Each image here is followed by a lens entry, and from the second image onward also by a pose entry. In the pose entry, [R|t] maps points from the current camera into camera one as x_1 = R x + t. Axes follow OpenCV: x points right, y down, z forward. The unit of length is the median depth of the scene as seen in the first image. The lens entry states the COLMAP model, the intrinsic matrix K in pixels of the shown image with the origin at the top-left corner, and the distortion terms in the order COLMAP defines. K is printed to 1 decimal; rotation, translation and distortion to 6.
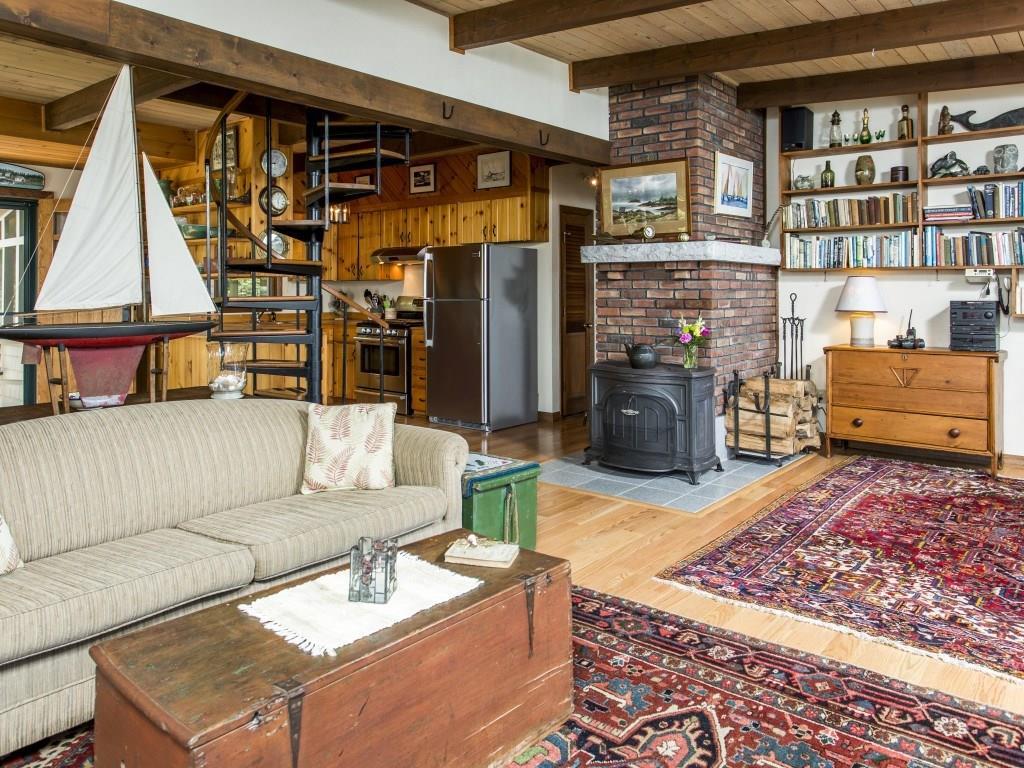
lens RADIAL K [[736.9, 0, 511.4], [0, 736.9, 377.1], [0, 0, 1]] dist [0.006721, 0.008868]
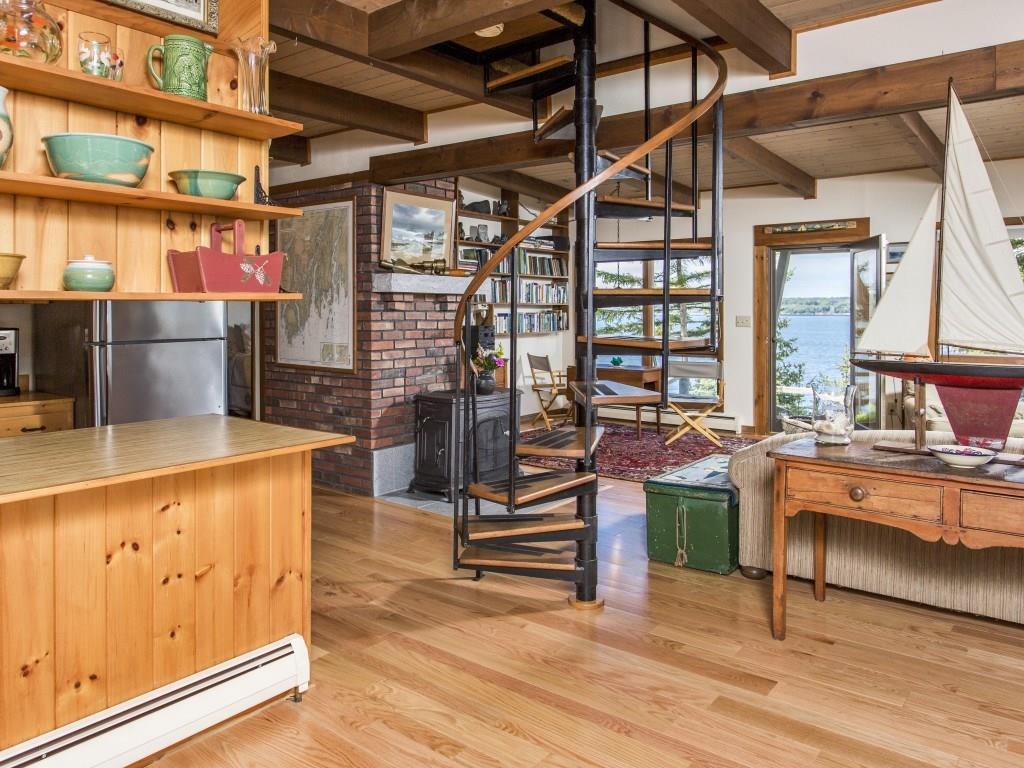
lens RADIAL K [[736.9, 0, 509.3], [0, 736.9, 379.2], [0, 0, 1]] dist [0.006721, 0.008868]
pose [[-0.009735, -0.091195, 0.995785, -0.736494], [0.117083, 0.988879, 0.091707, -0.106162], [-0.993074, 0.117483, 0.001050, 0.801045]]
